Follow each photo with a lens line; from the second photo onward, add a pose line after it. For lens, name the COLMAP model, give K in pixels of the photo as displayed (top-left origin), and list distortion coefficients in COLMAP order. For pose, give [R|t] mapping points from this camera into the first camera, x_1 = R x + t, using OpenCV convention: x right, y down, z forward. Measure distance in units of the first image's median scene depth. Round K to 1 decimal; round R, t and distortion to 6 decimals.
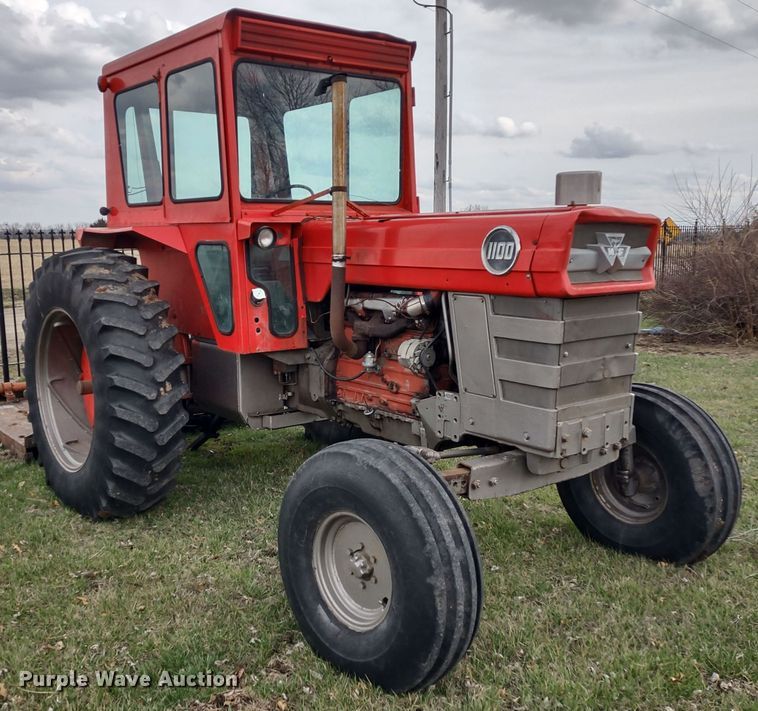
lens RADIAL K [[843.6, 0, 375.8], [0, 843.6, 356.3], [0, 0, 1]] dist [0.028858, 0.000000]
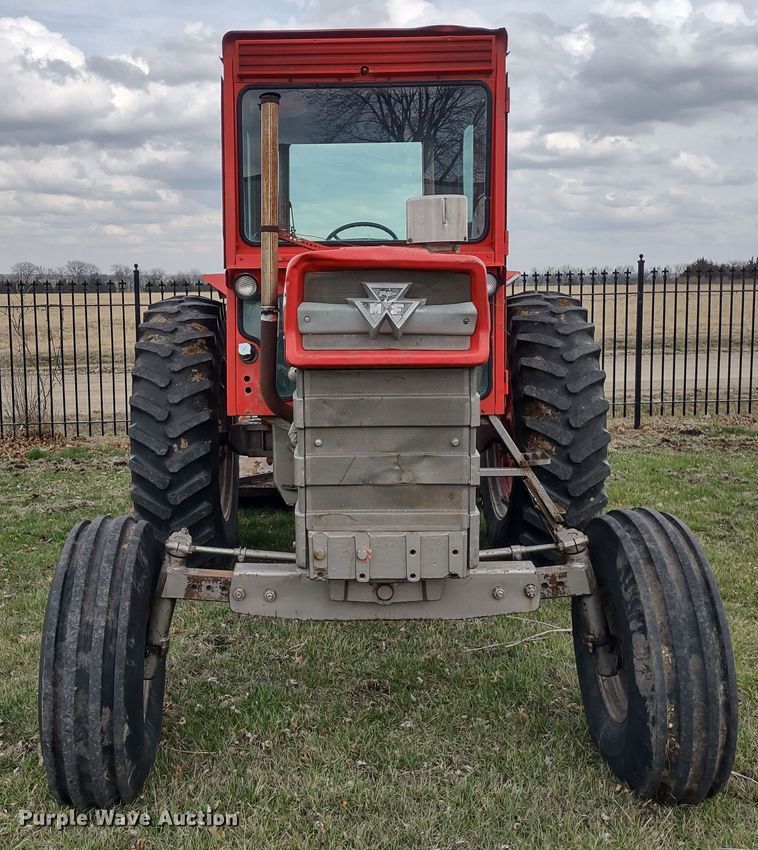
lens RADIAL K [[1019.2, 0, 377.5], [0, 1019.2, 425.4], [0, 0, 1]] dist [0.029541, 0.000000]
pose [[0.775132, 0.087939, -0.625650, 0.632192], [-0.087774, 0.995652, 0.031200, -0.039057], [0.625673, 0.030732, 0.779480, 0.247561]]
